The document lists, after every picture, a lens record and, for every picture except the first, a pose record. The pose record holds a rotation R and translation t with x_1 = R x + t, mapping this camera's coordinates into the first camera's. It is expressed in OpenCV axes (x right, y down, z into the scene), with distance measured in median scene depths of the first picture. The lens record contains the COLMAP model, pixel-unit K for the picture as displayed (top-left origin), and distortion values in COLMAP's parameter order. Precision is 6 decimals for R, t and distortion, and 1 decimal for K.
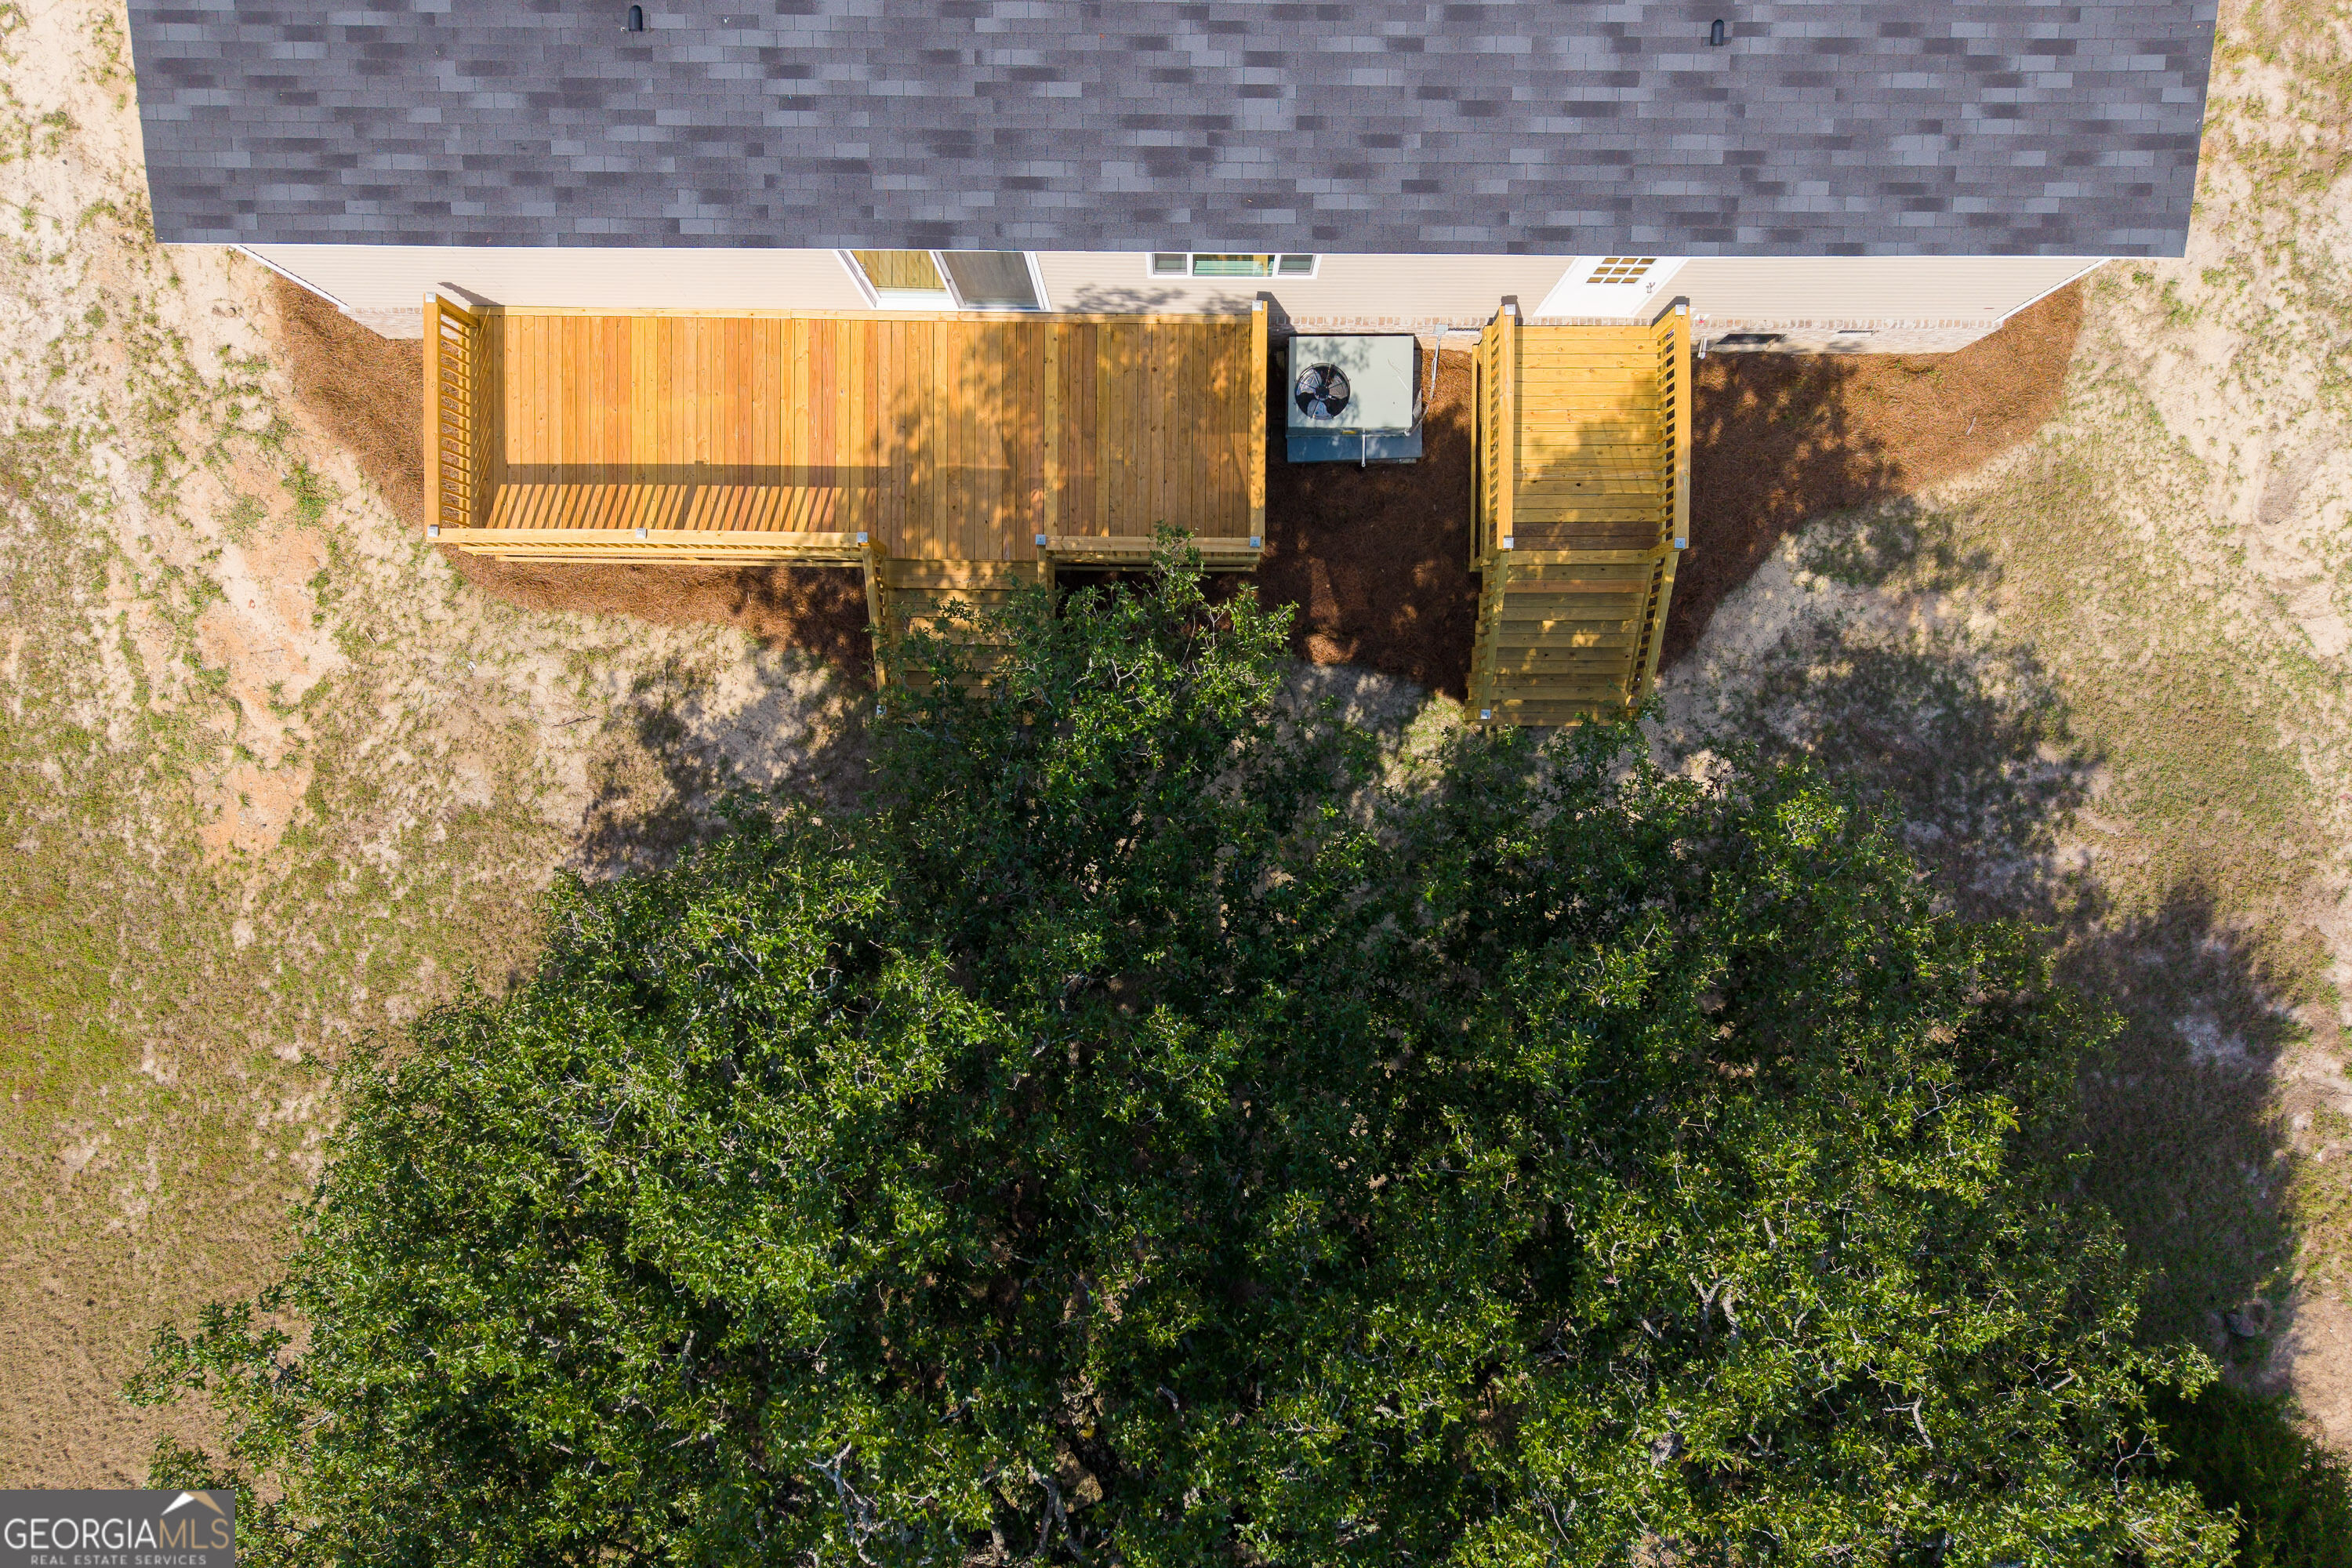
lens RADIAL K [[1597.7, 0, 1176.0], [0, 1597.7, 784.0], [0, 0, 1]] dist [-0.034695, -0.001768]
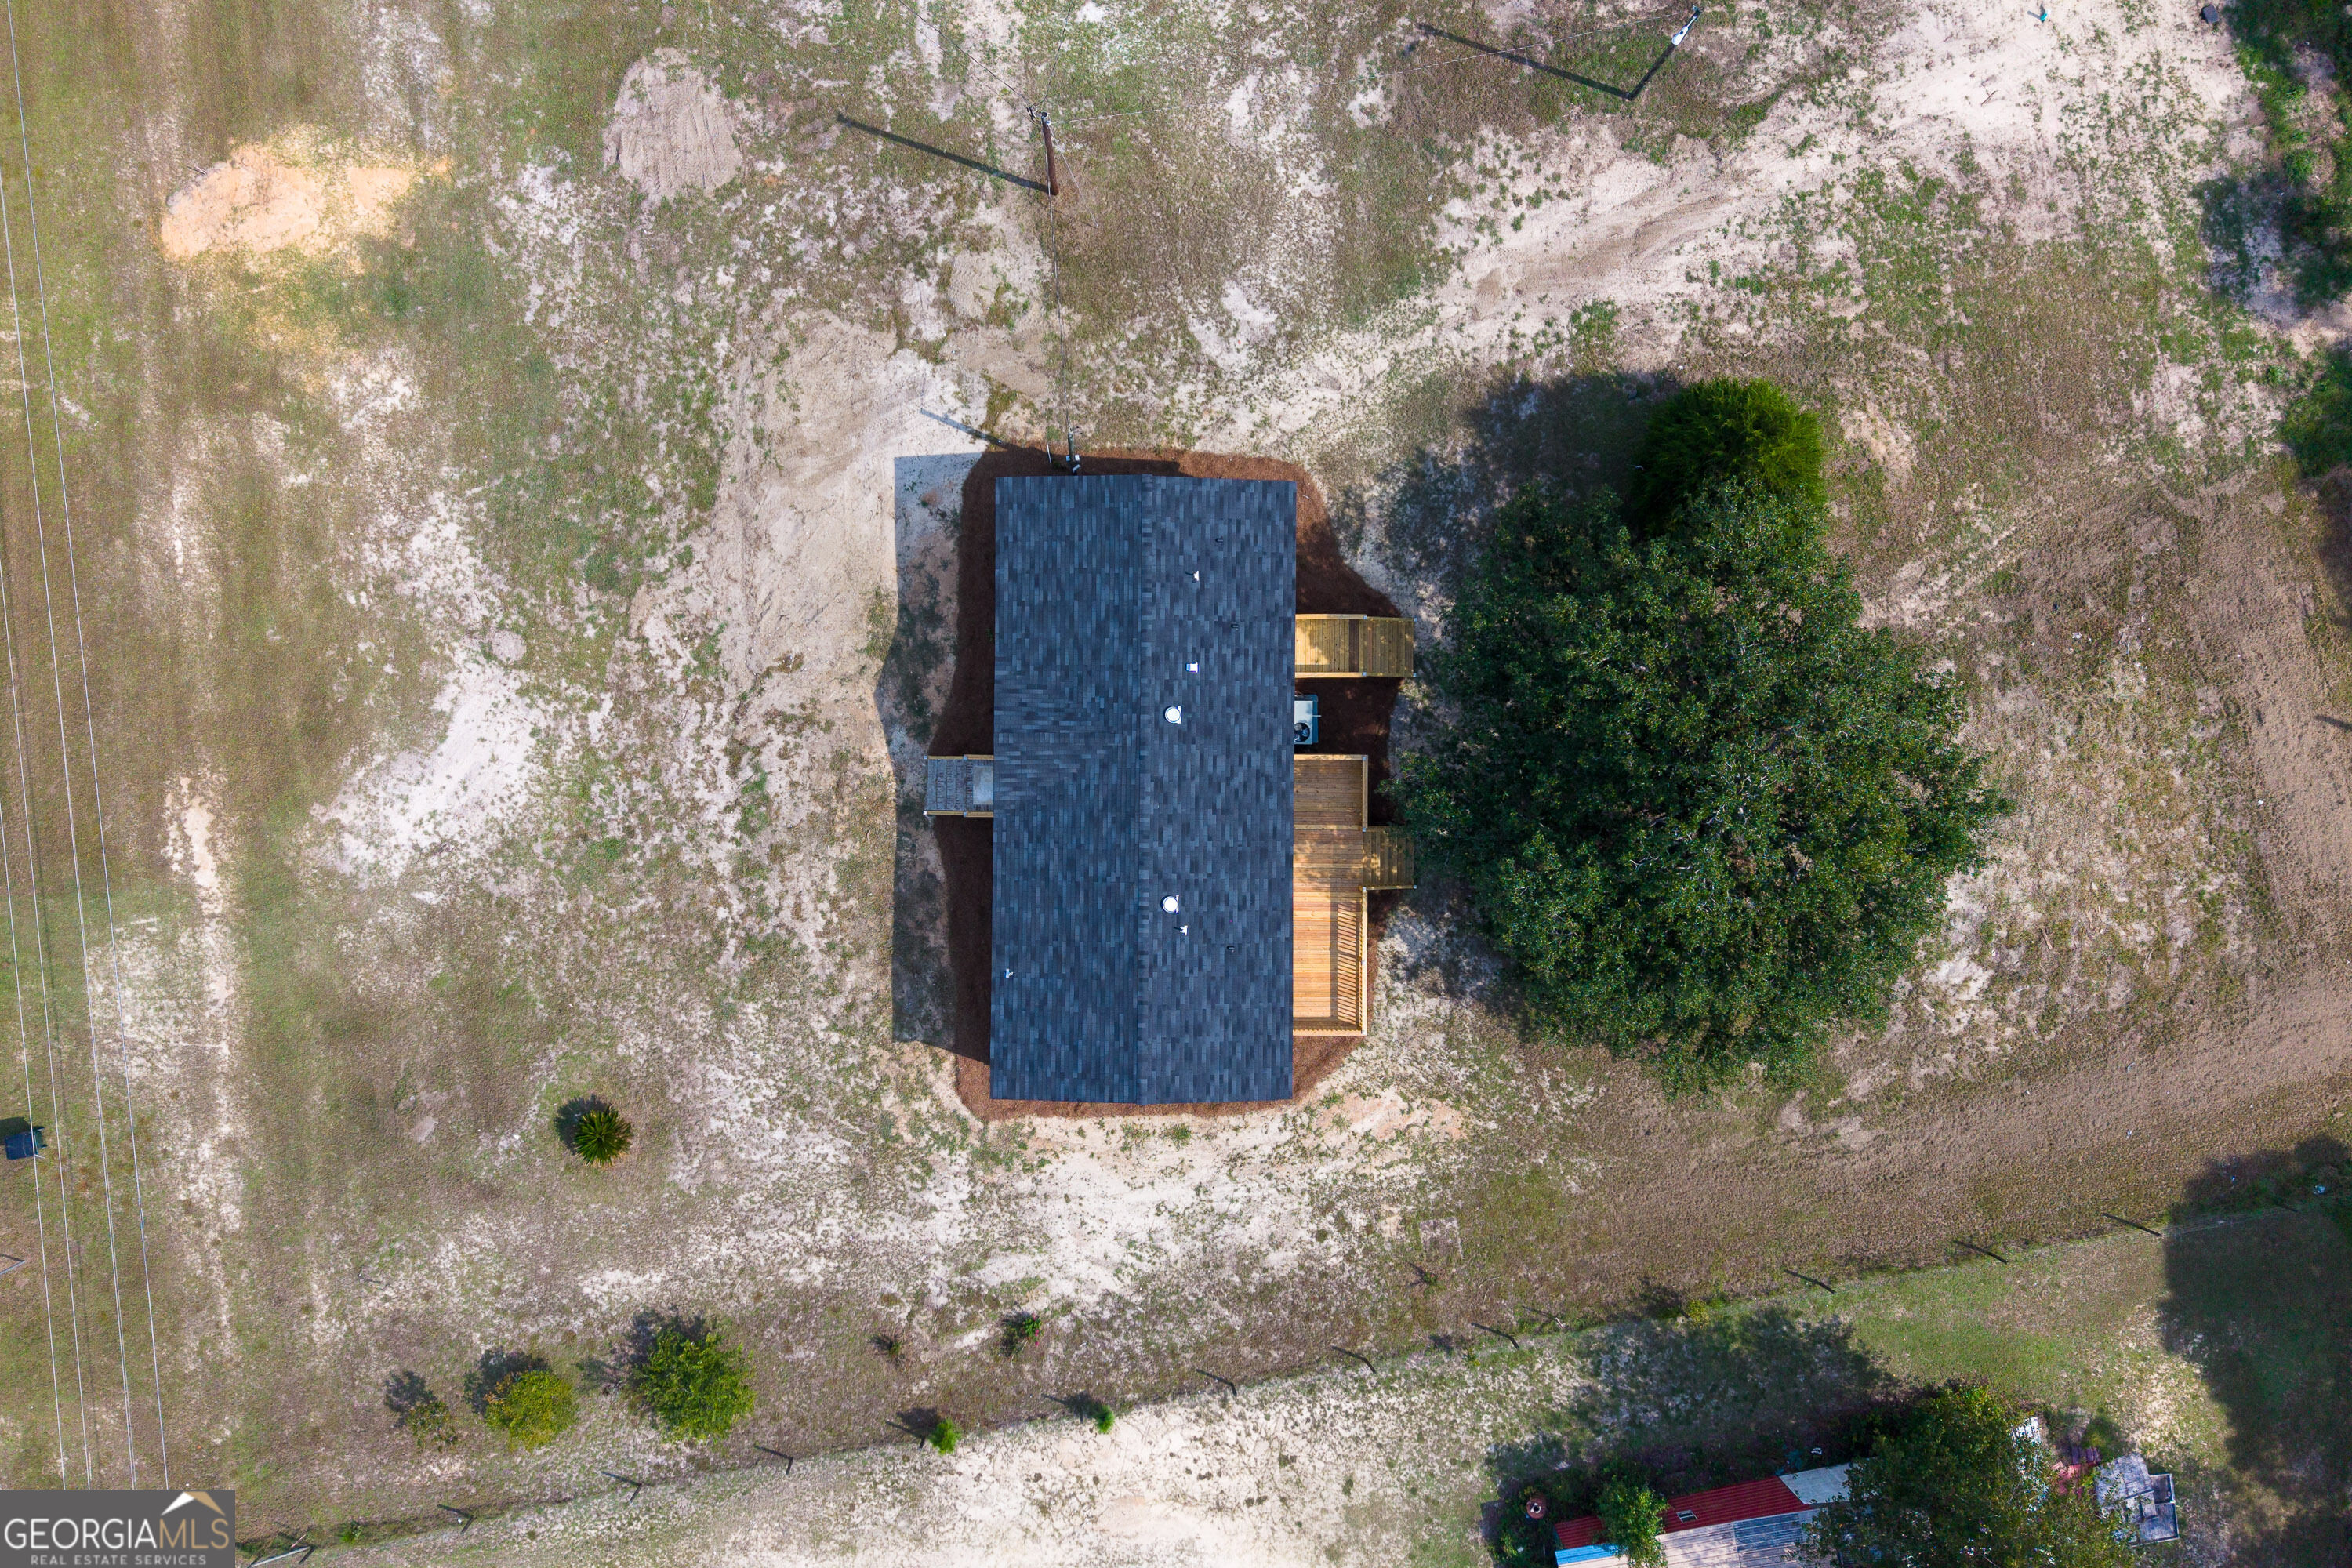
lens RADIAL K [[1590.5, 0, 1175.5], [0, 1590.5, 780.9], [0, 0, 1]] dist [0.002951, -0.023041]
pose [[-0.004121, -0.999980, 0.004783, -0.007553], [0.999812, -0.004211, -0.018934, -0.402186], [0.018954, 0.004704, 0.999809, -1.779889]]
